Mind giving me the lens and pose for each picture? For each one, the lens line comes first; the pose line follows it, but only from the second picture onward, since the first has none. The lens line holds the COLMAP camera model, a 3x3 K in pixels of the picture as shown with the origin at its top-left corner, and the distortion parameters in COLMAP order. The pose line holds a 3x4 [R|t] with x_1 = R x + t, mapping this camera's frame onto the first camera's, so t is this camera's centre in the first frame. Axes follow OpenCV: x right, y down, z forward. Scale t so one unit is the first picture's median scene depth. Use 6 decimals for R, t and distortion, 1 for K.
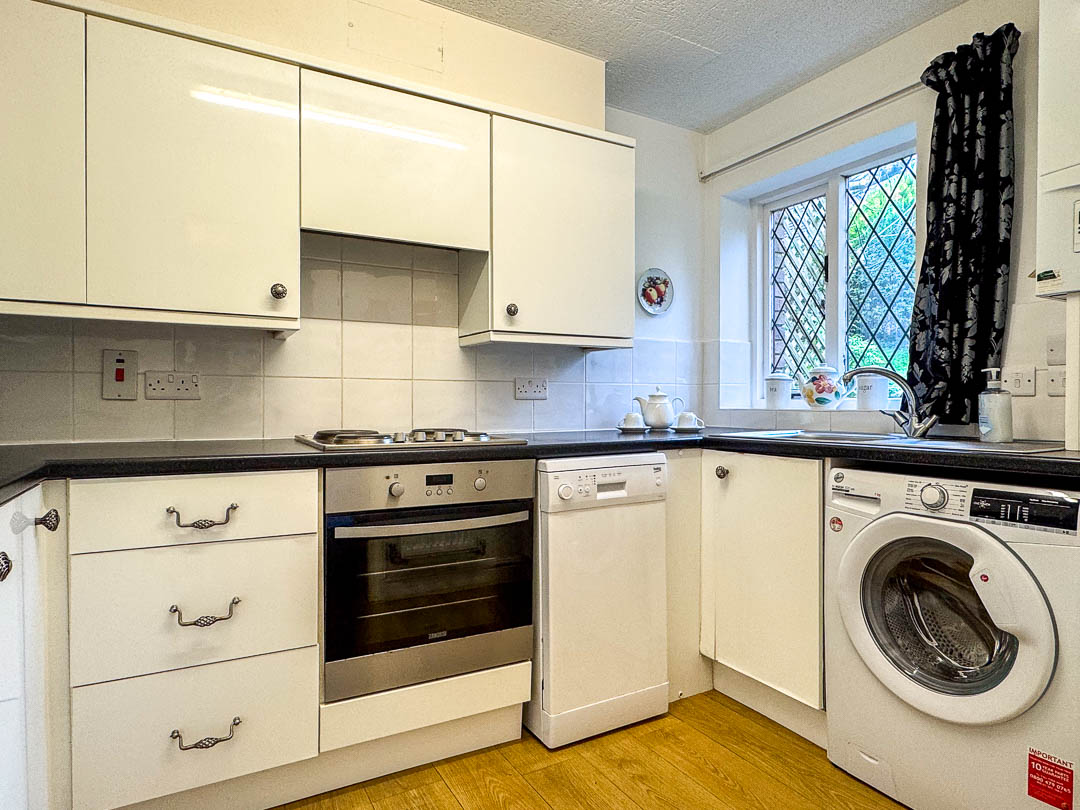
lens RADIAL K [[592.7, 0, 542.4], [0, 592.7, 400.8], [0, 0, 1]] dist [-0.001780, 0.000038]
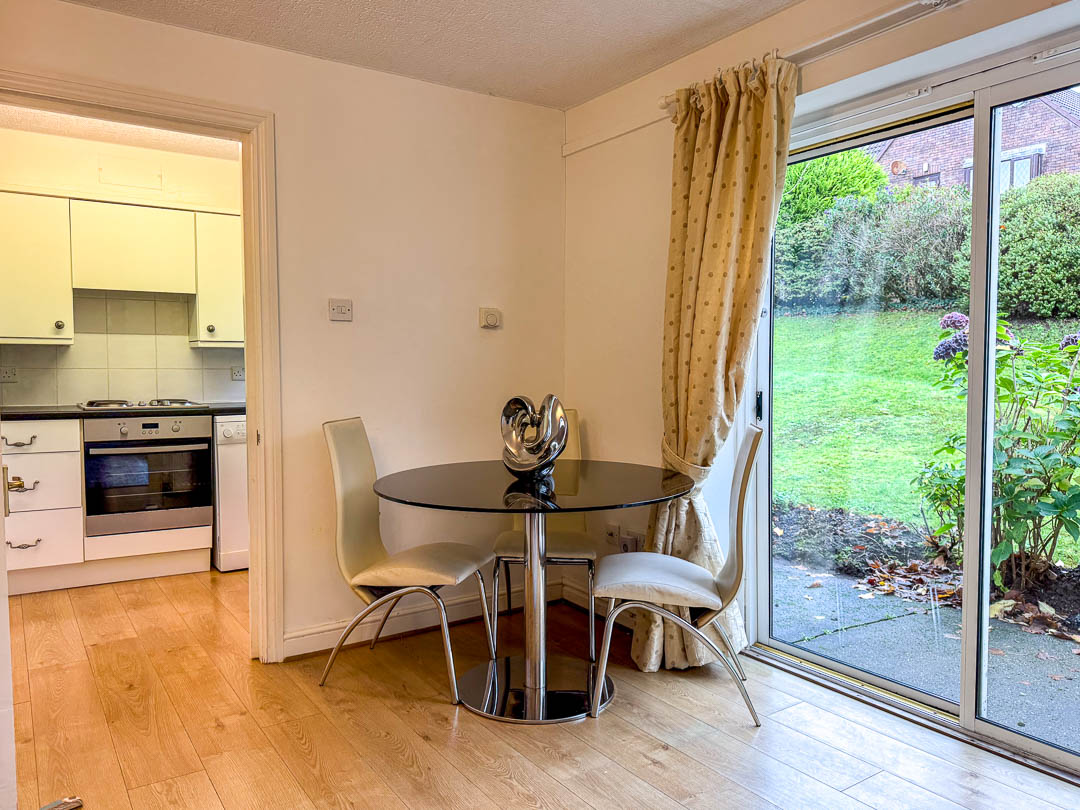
lens RADIAL K [[767.4, 0, 541.1], [0, 767.4, 401.2], [0, 0, 1]] dist [0.037543, -0.022805]
pose [[0.998459, -0.001987, 0.055453, 0.905813], [-0.000593, 0.998920, 0.046463, -0.059509], [-0.055486, -0.046424, 0.997380, -1.486557]]
